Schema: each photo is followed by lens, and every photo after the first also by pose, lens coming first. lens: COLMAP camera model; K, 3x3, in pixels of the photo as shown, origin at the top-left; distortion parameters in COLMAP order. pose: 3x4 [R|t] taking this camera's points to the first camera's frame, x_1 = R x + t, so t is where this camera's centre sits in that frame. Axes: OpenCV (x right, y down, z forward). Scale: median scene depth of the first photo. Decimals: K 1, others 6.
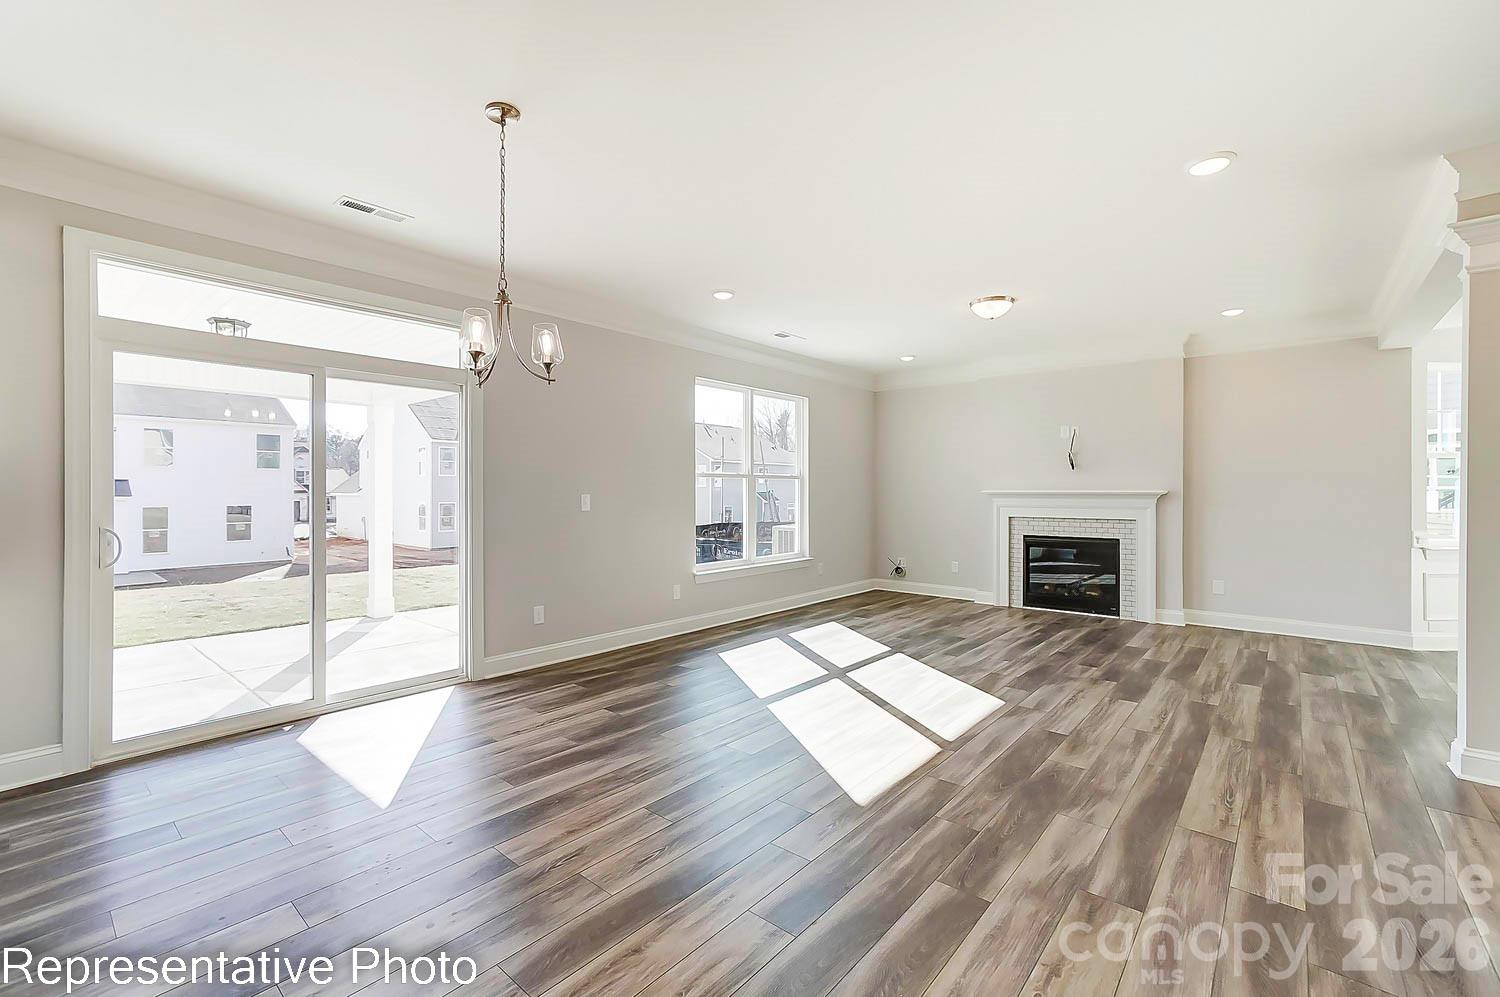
lens RADIAL K [[645.6, 0, 672.7], [0, 645.6, 493.7], [0, 0, 1]] dist [-0.008830, 0.004807]
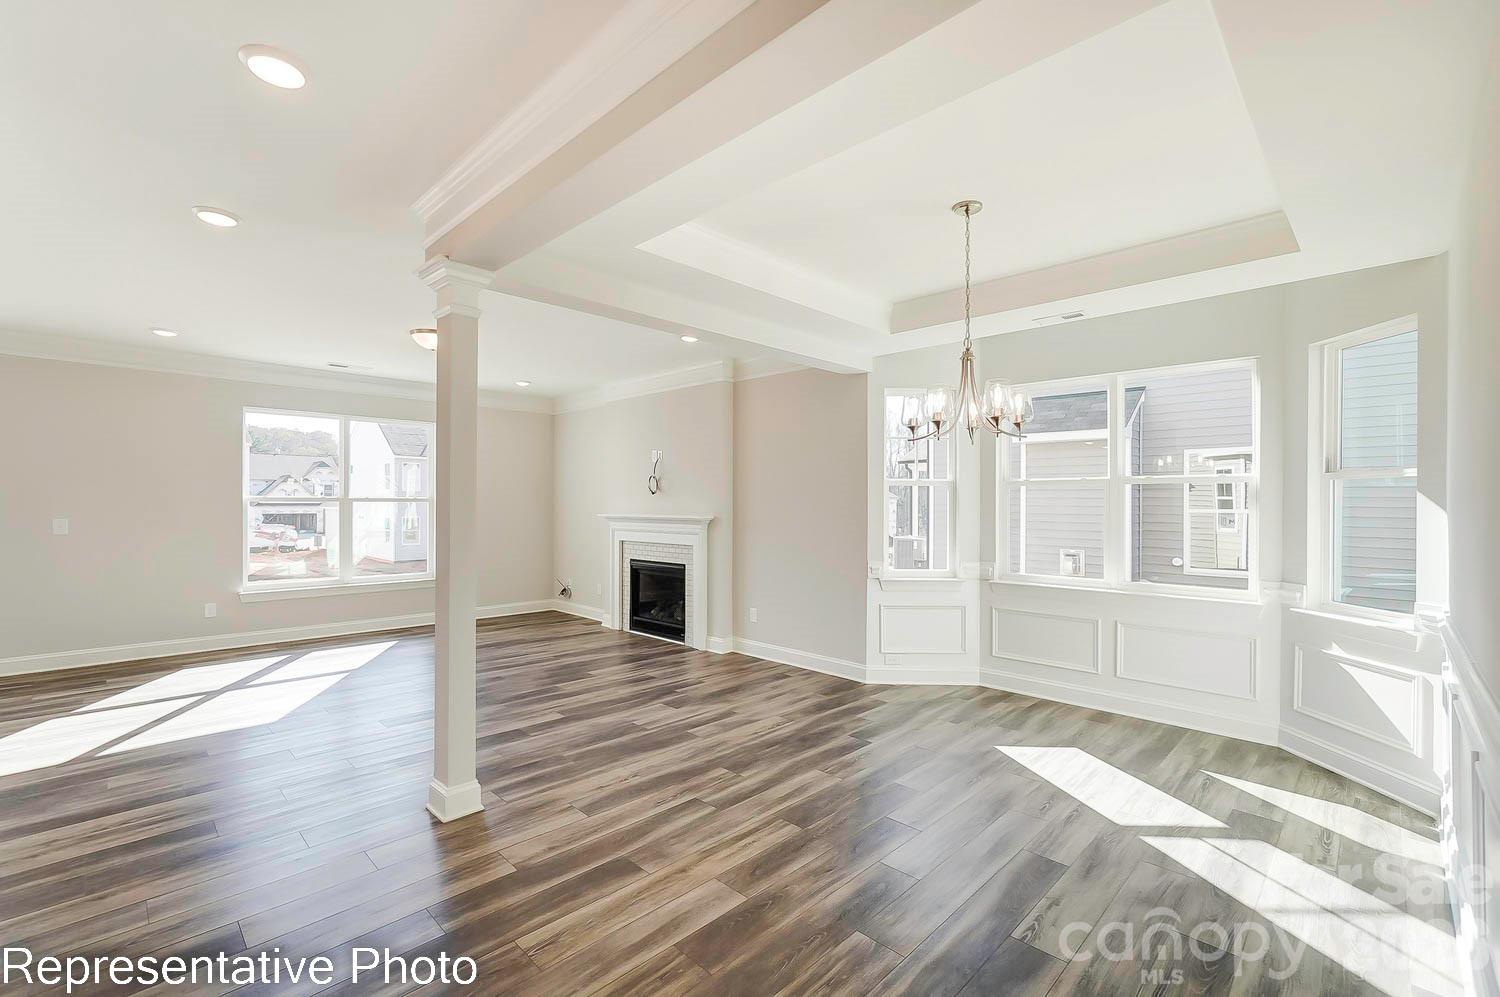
lens RADIAL K [[645.6, 0, 664.0], [0, 645.6, 505.6], [0, 0, 1]] dist [-0.008830, 0.004807]
pose [[0.996888, 0.003881, -0.078730, 0.758229], [-0.004080, 0.999989, -0.002370, -0.018396], [0.078720, 0.002684, 0.996893, 0.003637]]
